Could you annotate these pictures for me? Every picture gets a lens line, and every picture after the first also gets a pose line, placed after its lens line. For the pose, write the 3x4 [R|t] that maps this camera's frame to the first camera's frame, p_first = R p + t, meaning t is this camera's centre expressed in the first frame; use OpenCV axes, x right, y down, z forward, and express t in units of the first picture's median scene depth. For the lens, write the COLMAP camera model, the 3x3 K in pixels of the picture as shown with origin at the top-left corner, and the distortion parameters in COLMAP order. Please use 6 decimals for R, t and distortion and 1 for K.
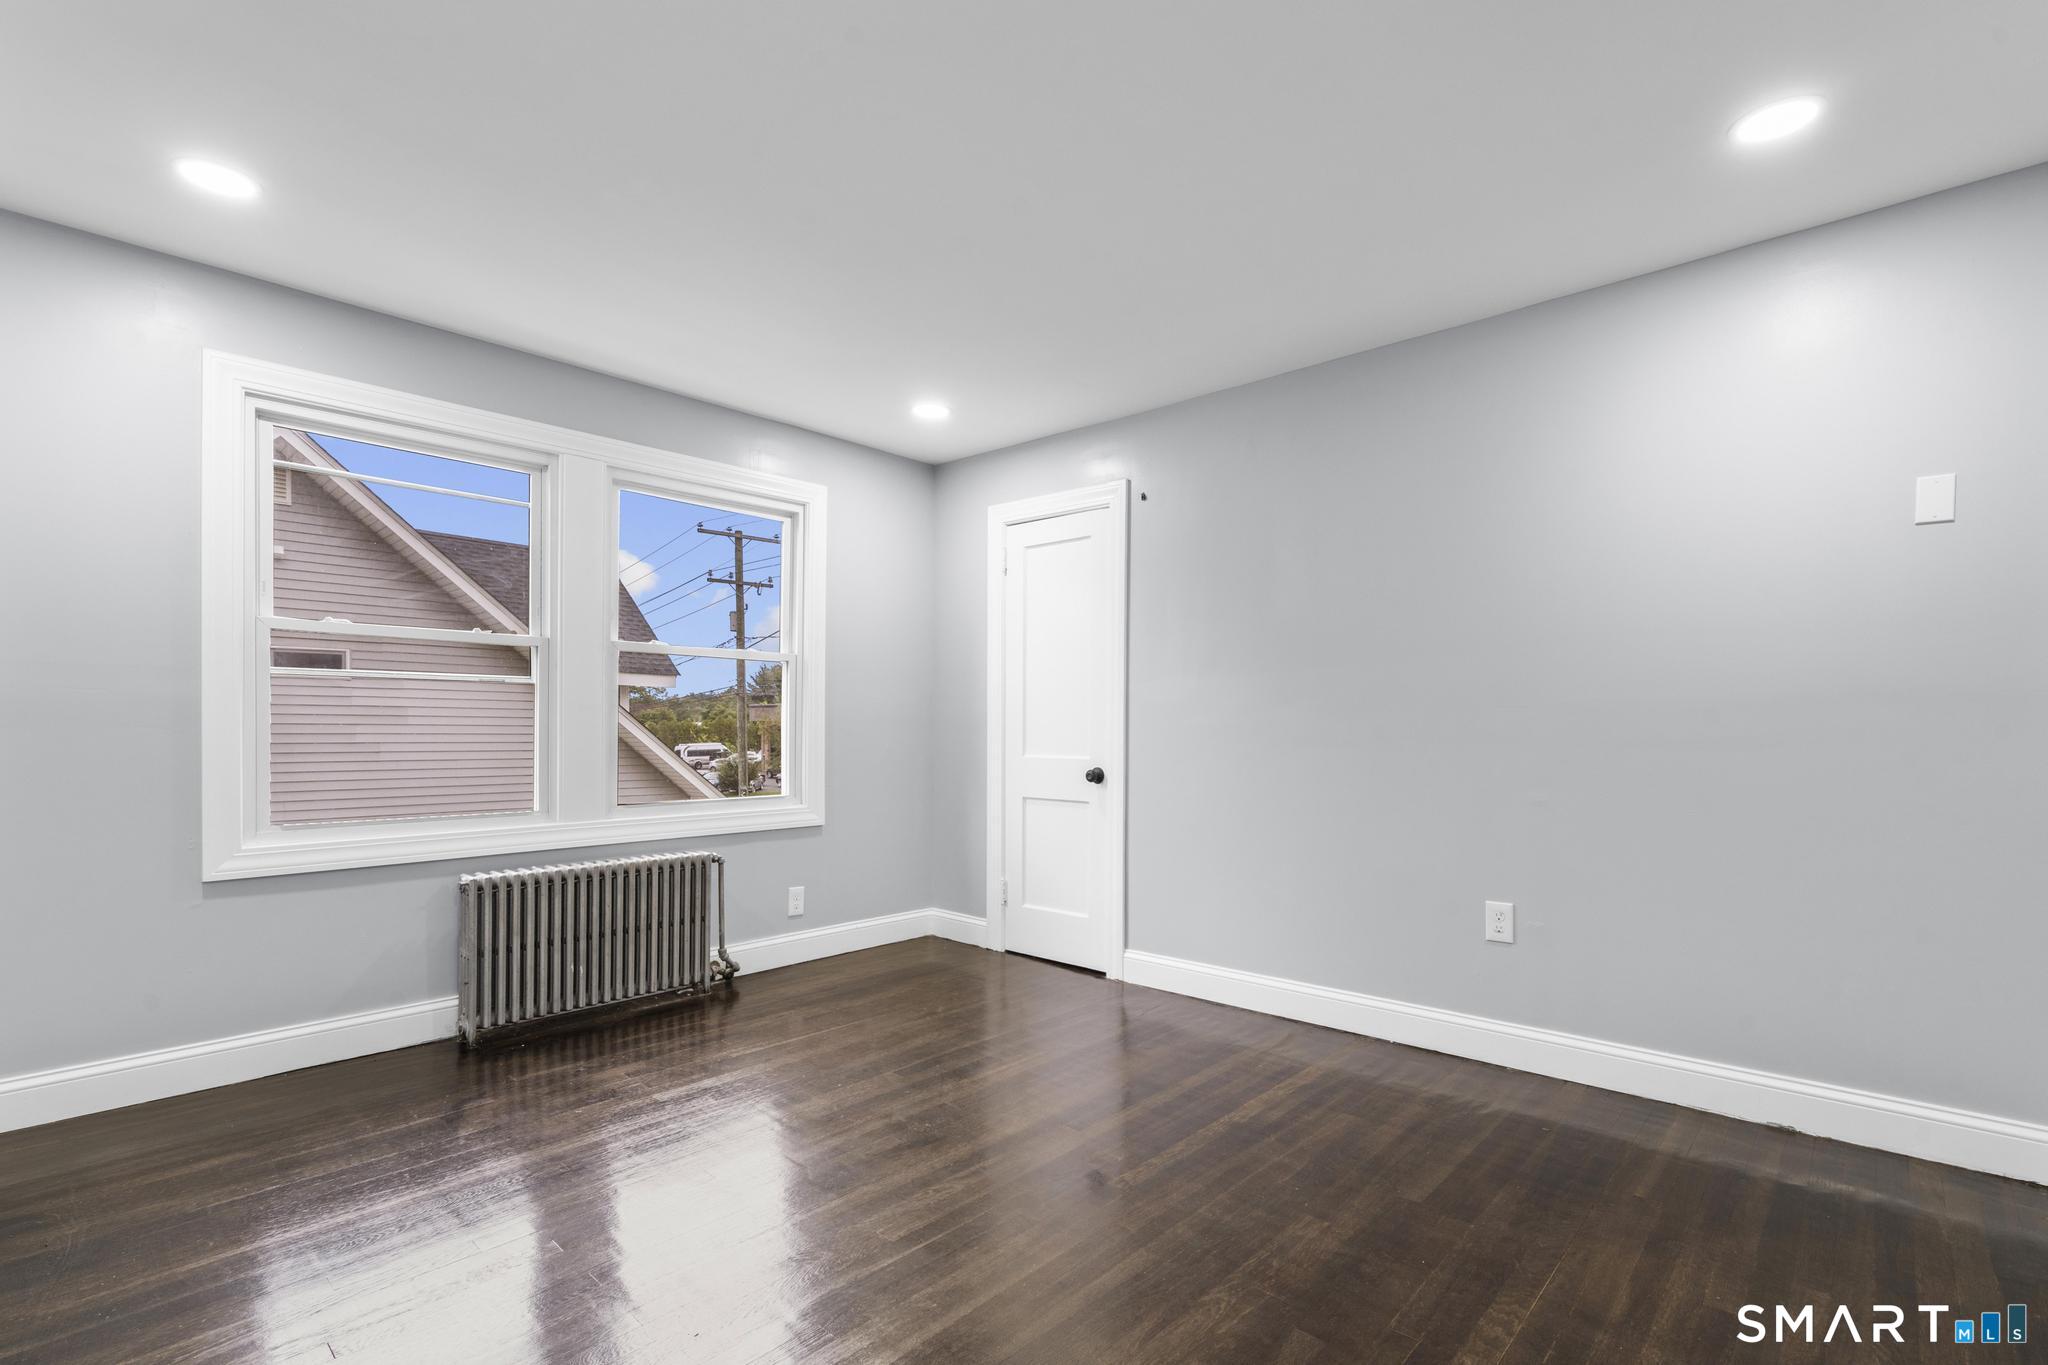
lens RADIAL K [[917.3, 0, 1005.1], [0, 917.3, 738.5], [0, 0, 1]] dist [-0.007293, 0.003764]
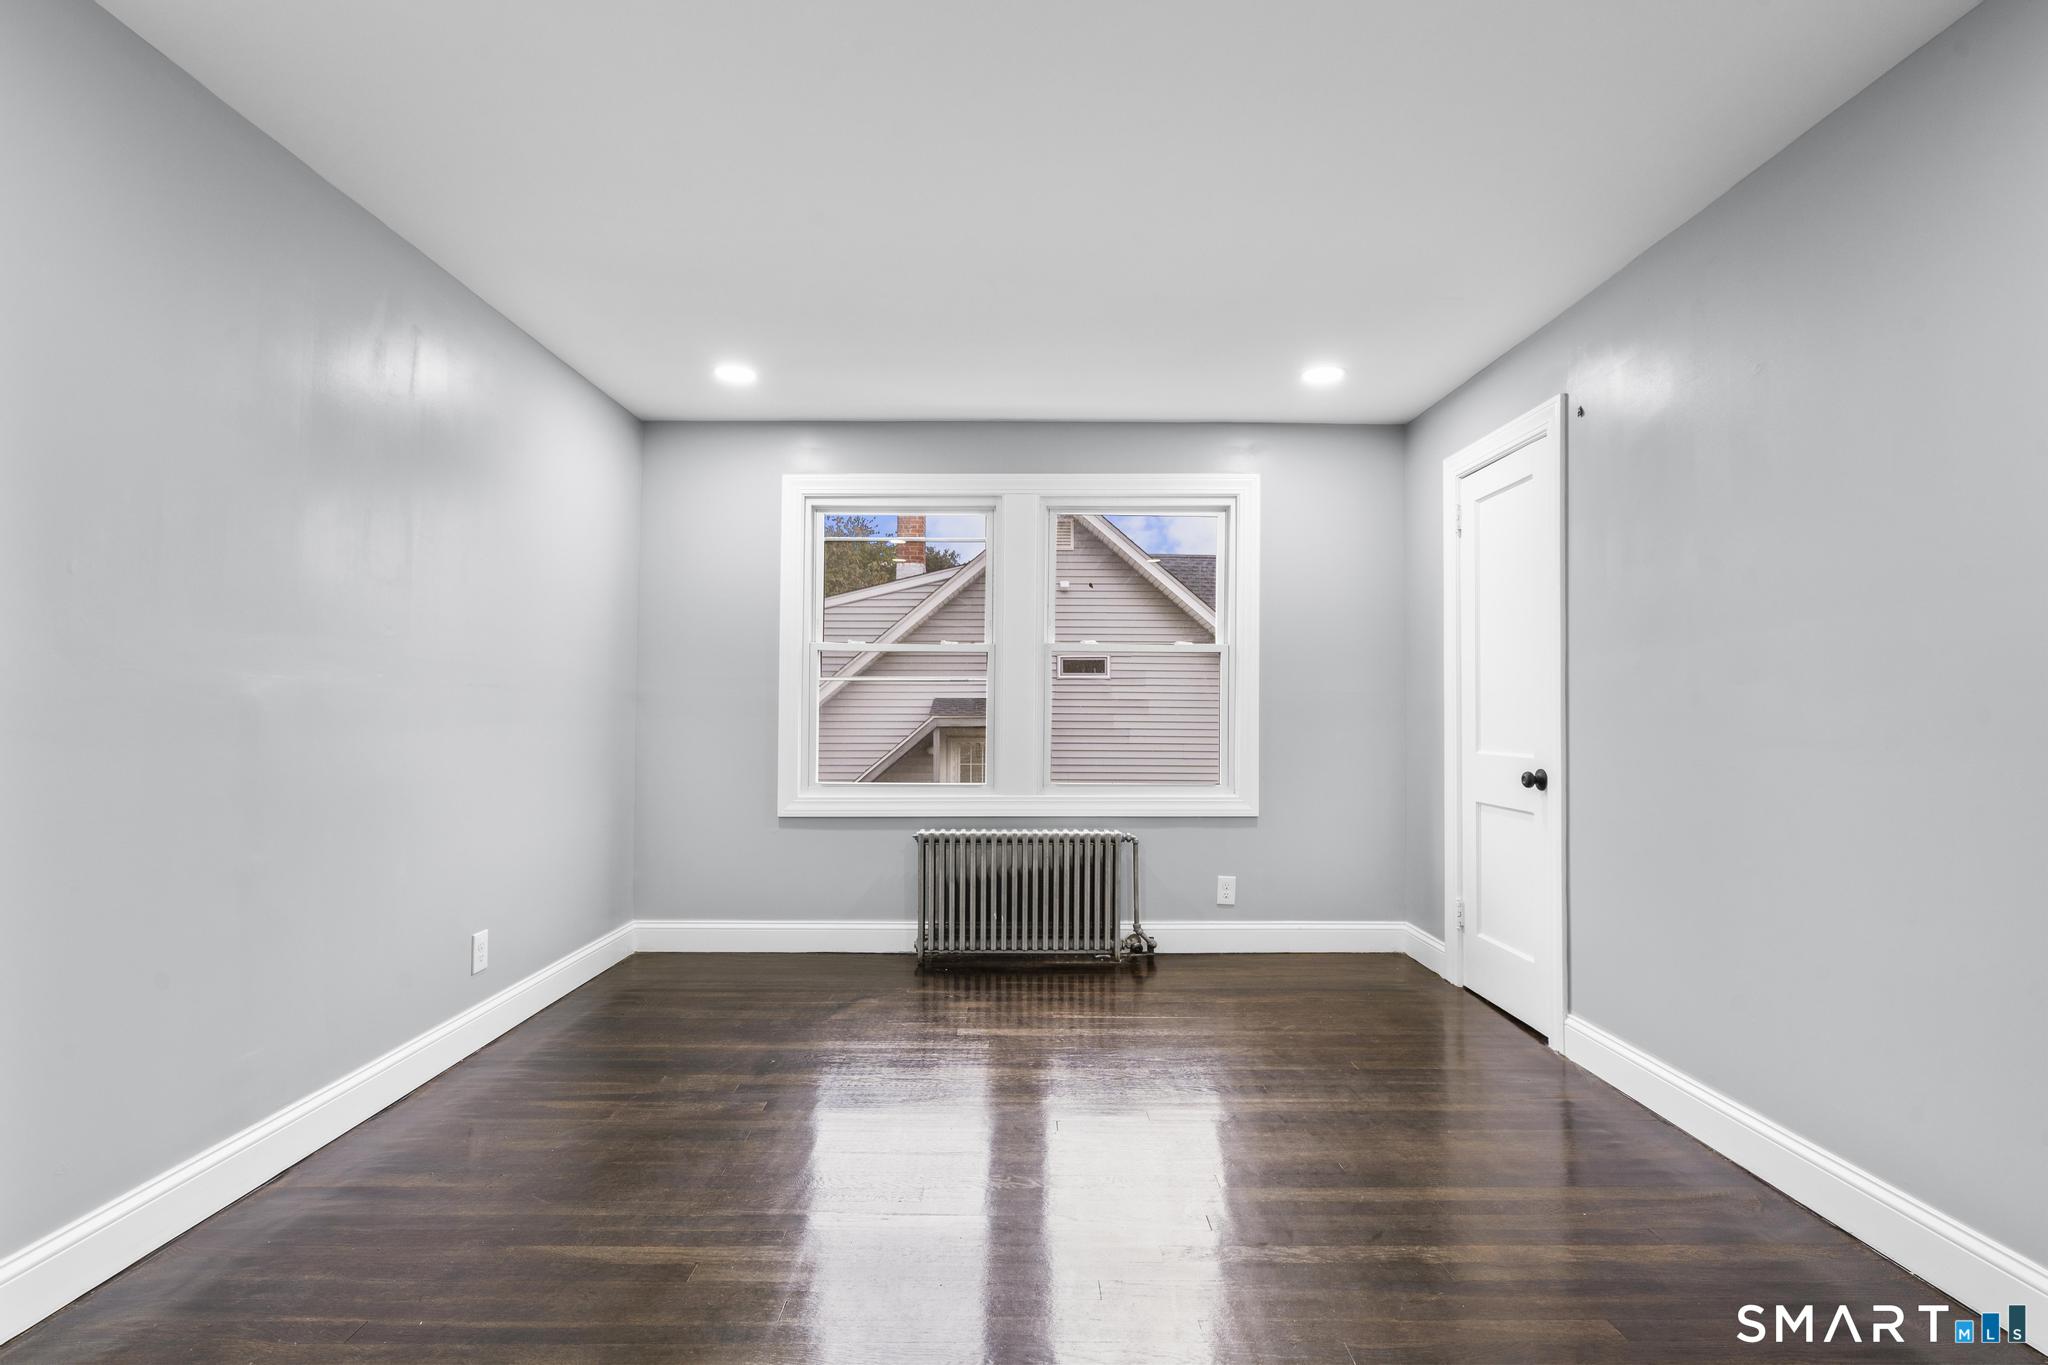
lens RADIAL K [[917.3, 0, 1109.9], [0, 917.3, 696.4], [0, 0, 1]] dist [-0.007293, 0.003764]
pose [[0.703065, -0.014738, -0.710972, 0.446039], [-0.009356, 0.999507, -0.029970, -0.003996], [0.711064, 0.027723, 0.702581, 0.220404]]
